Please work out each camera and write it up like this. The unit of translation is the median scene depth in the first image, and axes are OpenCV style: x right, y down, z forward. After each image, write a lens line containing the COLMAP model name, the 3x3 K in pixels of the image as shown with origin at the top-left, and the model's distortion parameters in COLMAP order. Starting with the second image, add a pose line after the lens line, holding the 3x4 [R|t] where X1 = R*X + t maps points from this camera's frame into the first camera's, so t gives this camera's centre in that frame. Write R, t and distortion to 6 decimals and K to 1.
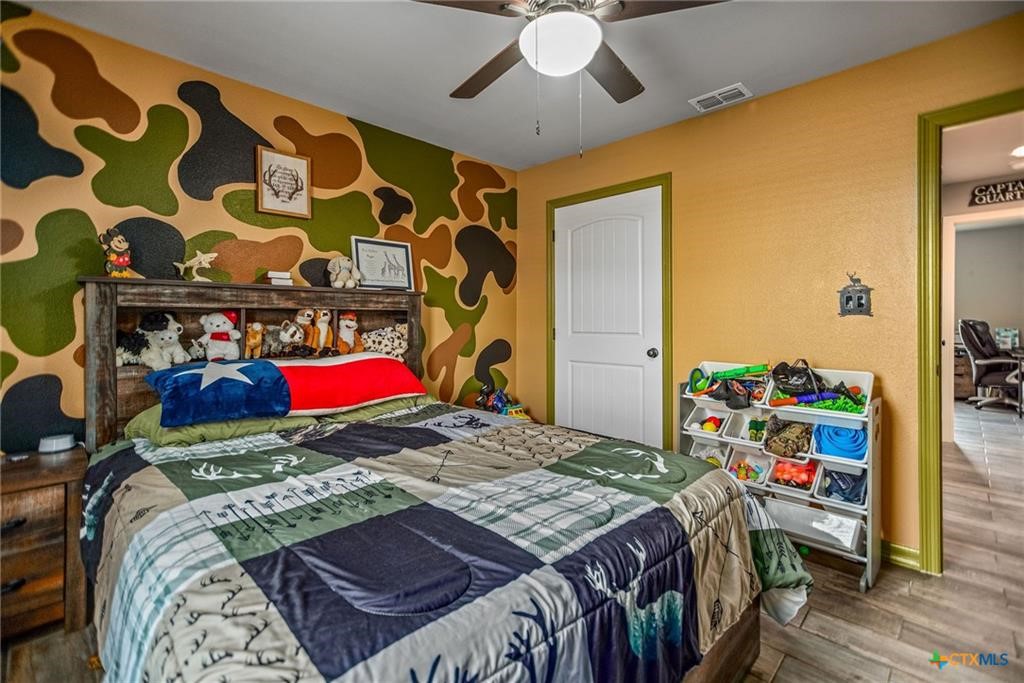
lens RADIAL K [[442.1, 0, 533.0], [0, 442.1, 319.1], [0, 0, 1]] dist [0.000347, 0.003668]
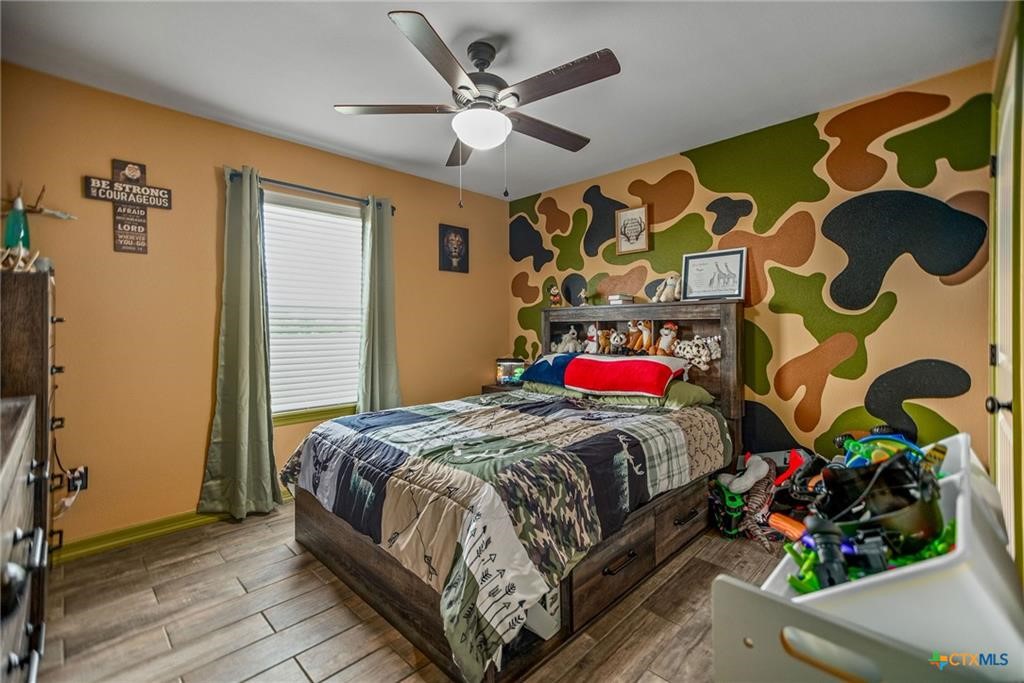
lens RADIAL K [[442.1, 0, 516.4], [0, 442.1, 333.6], [0, 0, 1]] dist [0.000347, 0.003668]
pose [[-0.003449, 0.012343, -0.999918, 0.703621], [0.001493, 0.999923, 0.012338, 0.000279], [0.999993, -0.001450, -0.003467, 0.542798]]
